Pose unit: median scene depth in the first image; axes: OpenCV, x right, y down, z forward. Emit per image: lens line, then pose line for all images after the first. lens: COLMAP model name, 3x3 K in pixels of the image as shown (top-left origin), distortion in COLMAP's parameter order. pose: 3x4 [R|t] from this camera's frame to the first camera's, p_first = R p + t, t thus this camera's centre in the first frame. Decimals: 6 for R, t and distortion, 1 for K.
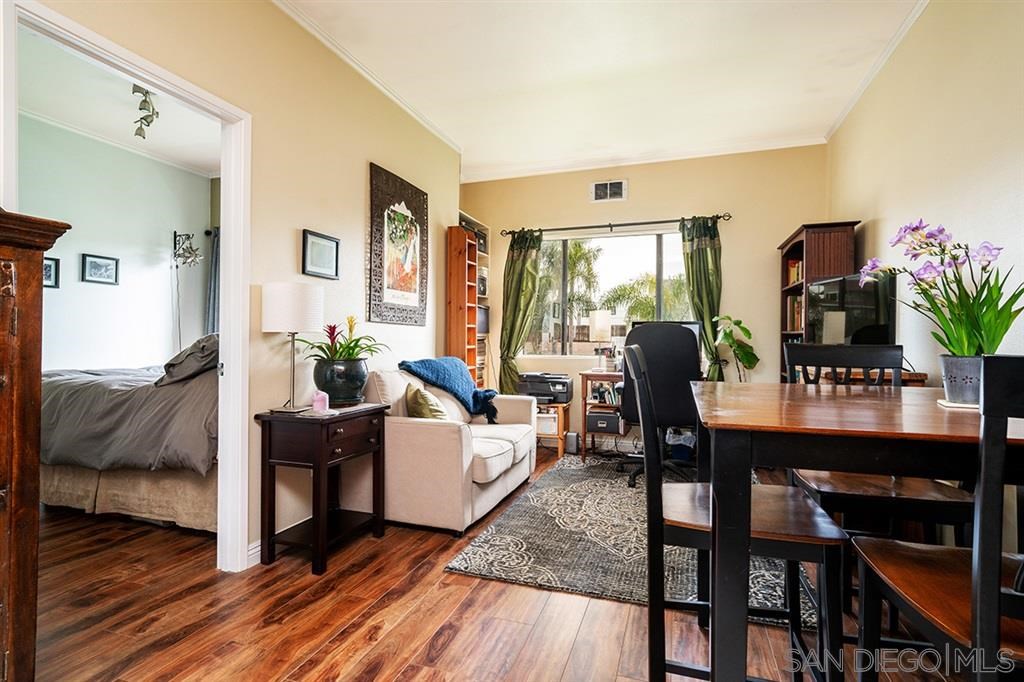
lens RADIAL K [[521.1, 0, 507.4], [0, 521.1, 340.8], [0, 0, 1]] dist [0.002665, 0.001628]
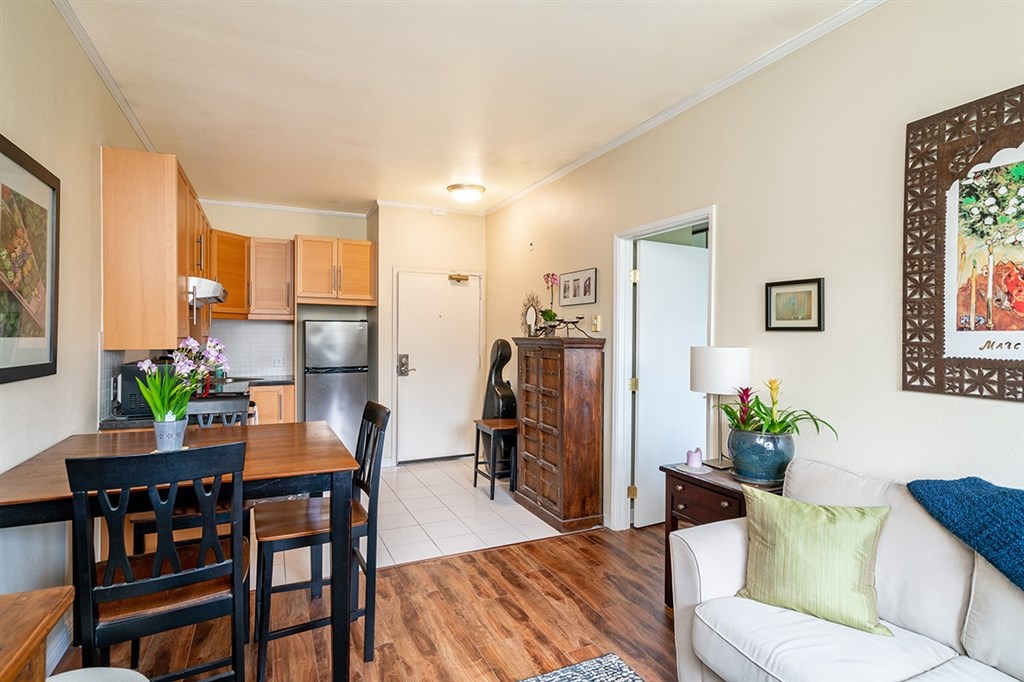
lens RADIAL K [[527.1, 0, 507.3], [0, 527.1, 335.8], [0, 0, 1]] dist [0.005635, 0.001600]
pose [[-0.727588, -0.010763, -0.685930, 0.447592], [-0.013310, 0.999910, -0.001571, -0.084659], [0.685885, 0.007986, -0.727666, 1.034585]]
